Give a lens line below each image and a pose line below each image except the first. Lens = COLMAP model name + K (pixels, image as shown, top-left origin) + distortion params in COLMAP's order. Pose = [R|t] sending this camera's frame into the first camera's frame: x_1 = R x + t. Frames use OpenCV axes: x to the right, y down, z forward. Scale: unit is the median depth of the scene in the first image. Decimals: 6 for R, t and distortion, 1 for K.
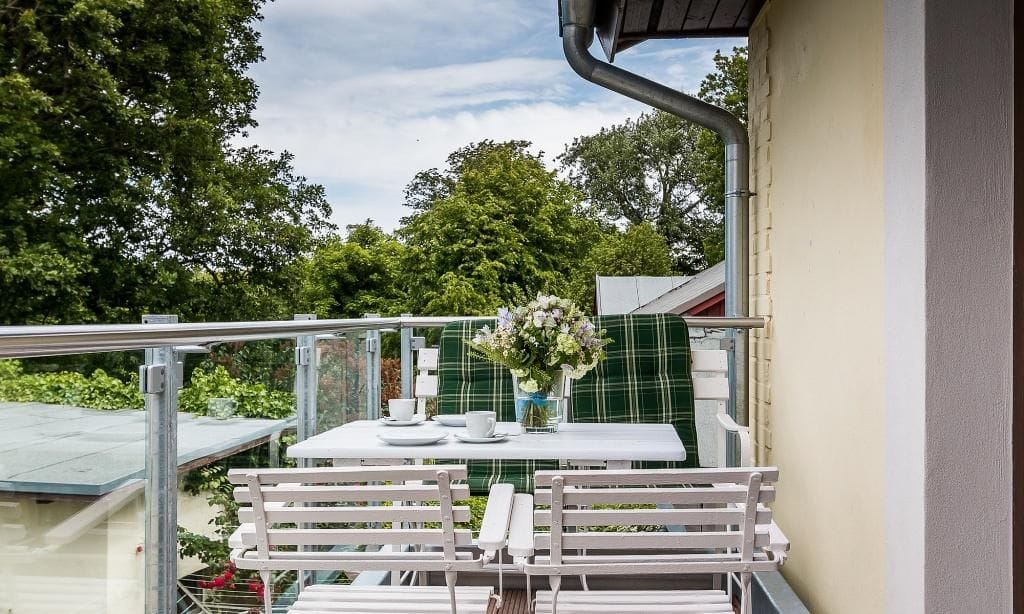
lens RADIAL K [[924.4, 0, 512.0], [0, 924.4, 307.0], [0, 0, 1]] dist [-0.045518, -0.006901]
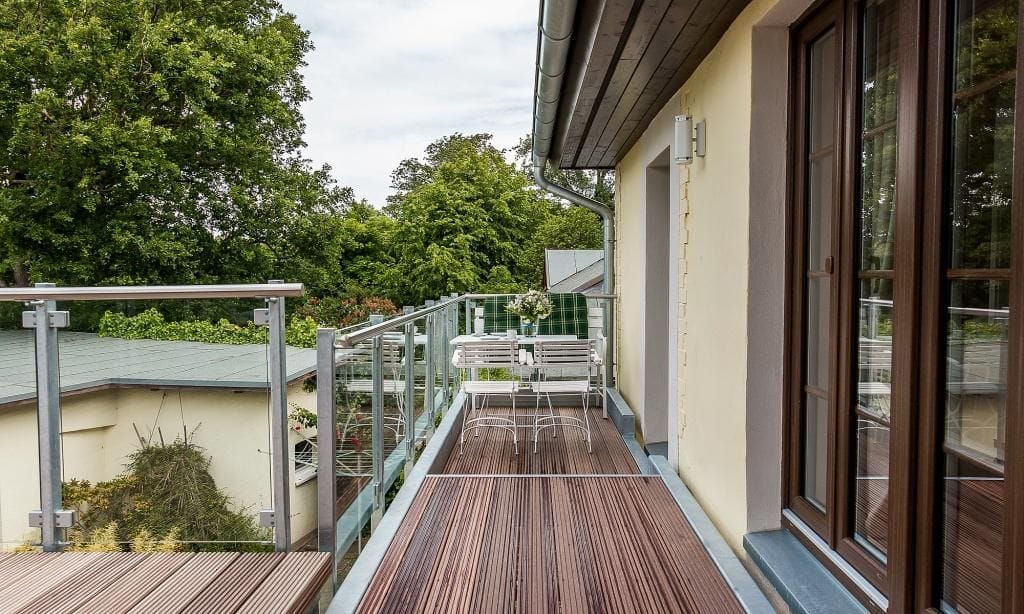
lens RADIAL K [[833.8, 0, 516.9], [0, 833.8, 305.0], [0, 0, 1]] dist [-0.032349, -0.000289]
pose [[0.998222, -0.003675, 0.059494, -0.031272], [0.000620, 0.998684, 0.051279, -0.018783], [-0.059605, -0.051151, 0.996911, -0.301145]]
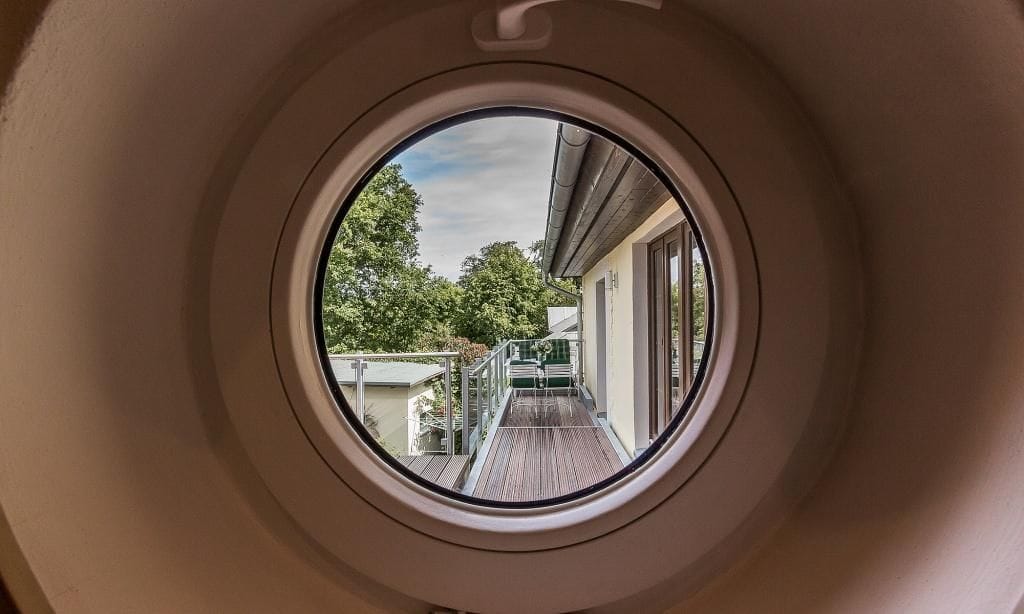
lens RADIAL K [[488.5, 0, 512.0], [0, 488.5, 307.0], [0, 0, 1]] dist [-0.001174, -0.000014]
pose [[0.999657, -0.013209, 0.022620, -0.044101], [0.013245, 0.999911, -0.001446, -0.041869], [-0.022598, 0.001745, 0.999743, -0.413466]]
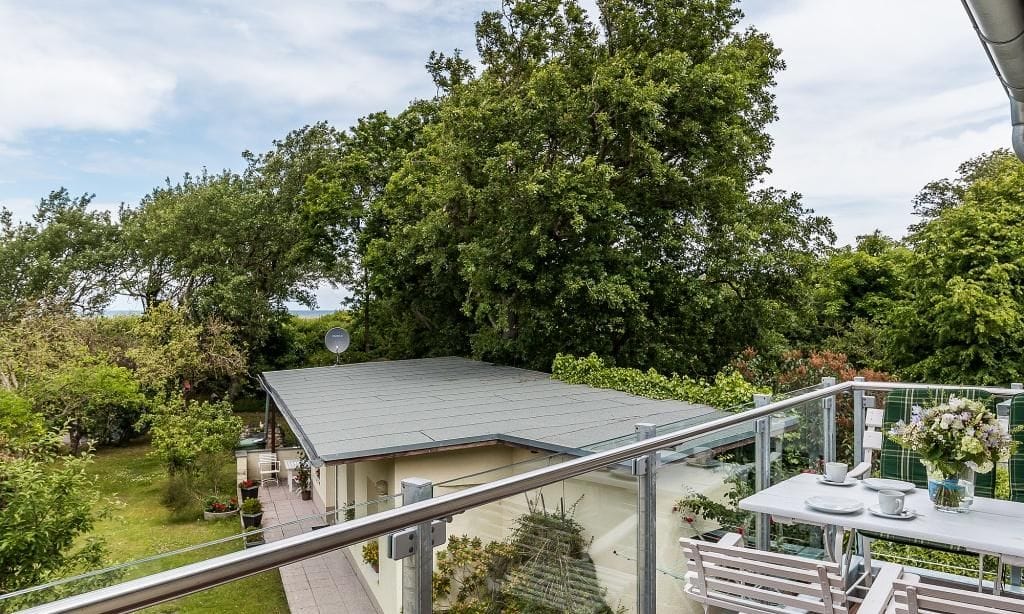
lens RADIAL K [[740.3, 0, 538.7], [0, 740.3, 326.9], [0, 0, 1]] dist [0.030755, -0.001710]
pose [[0.831523, 0.011458, -0.555373, 0.023417], [0.011253, 0.999235, 0.037463, -0.028397], [0.555377, -0.037401, 0.830757, -0.024016]]
